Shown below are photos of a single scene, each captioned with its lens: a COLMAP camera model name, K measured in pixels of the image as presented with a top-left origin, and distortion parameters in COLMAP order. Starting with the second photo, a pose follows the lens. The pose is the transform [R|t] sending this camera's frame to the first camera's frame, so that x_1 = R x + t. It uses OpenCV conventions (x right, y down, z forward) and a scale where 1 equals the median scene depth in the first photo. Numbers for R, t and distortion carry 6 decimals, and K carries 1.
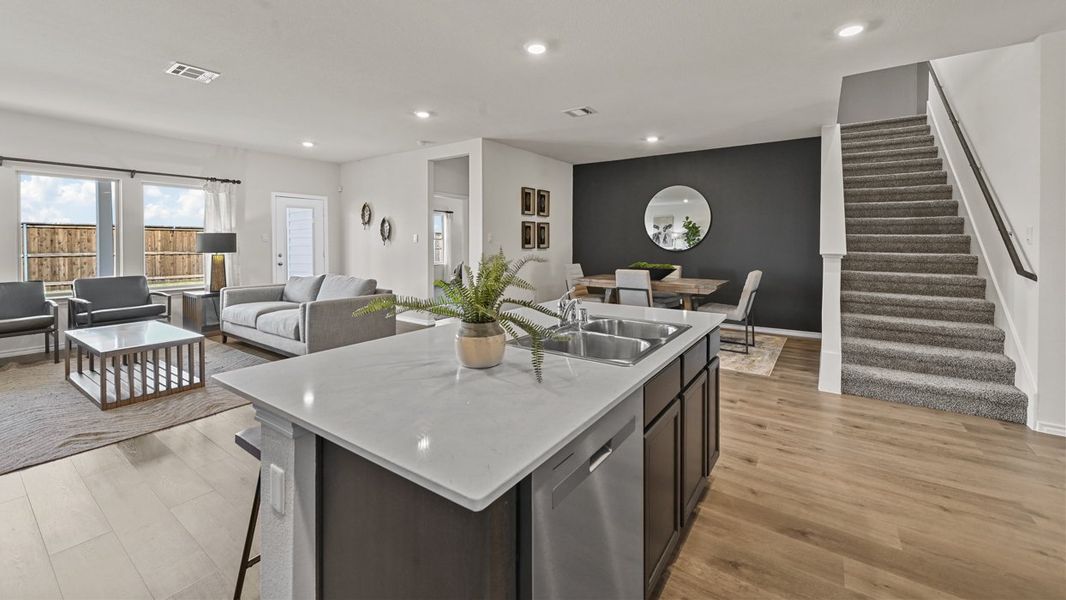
lens RADIAL K [[423.0, 0, 529.6], [0, 423.0, 243.6], [0, 0, 1]] dist [0.001520, 0.000410]
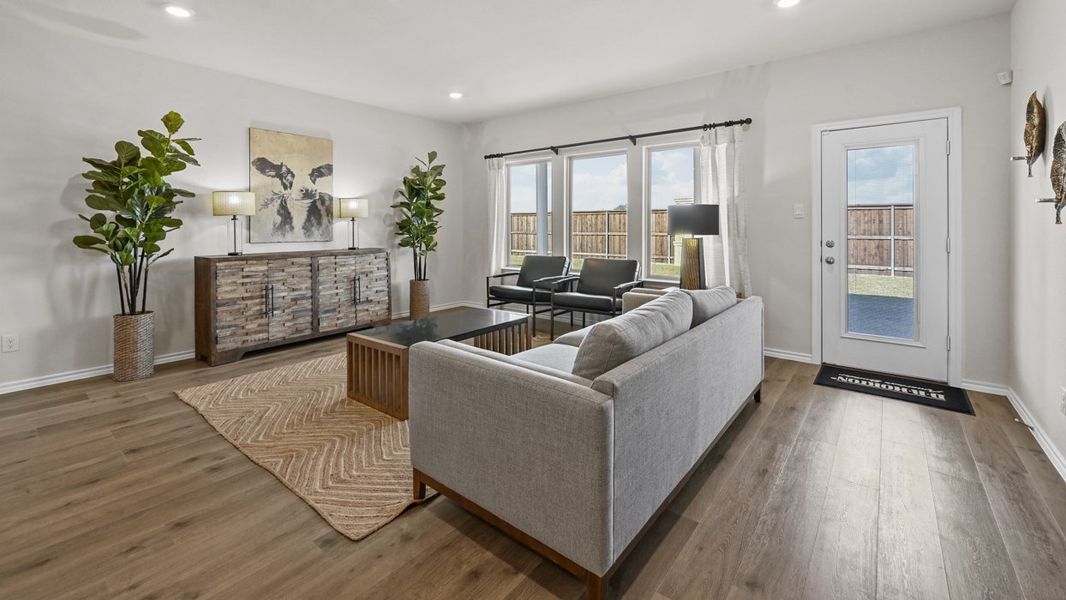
lens RADIAL K [[423.0, 0, 554.3], [0, 423.0, 230.2], [0, 0, 1]] dist [0.001520, 0.000410]
pose [[-0.050950, 0.009367, -0.998657, -0.062668], [-0.004904, 0.999942, 0.009630, 0.009433], [0.998689, 0.005389, -0.050901, 0.826501]]
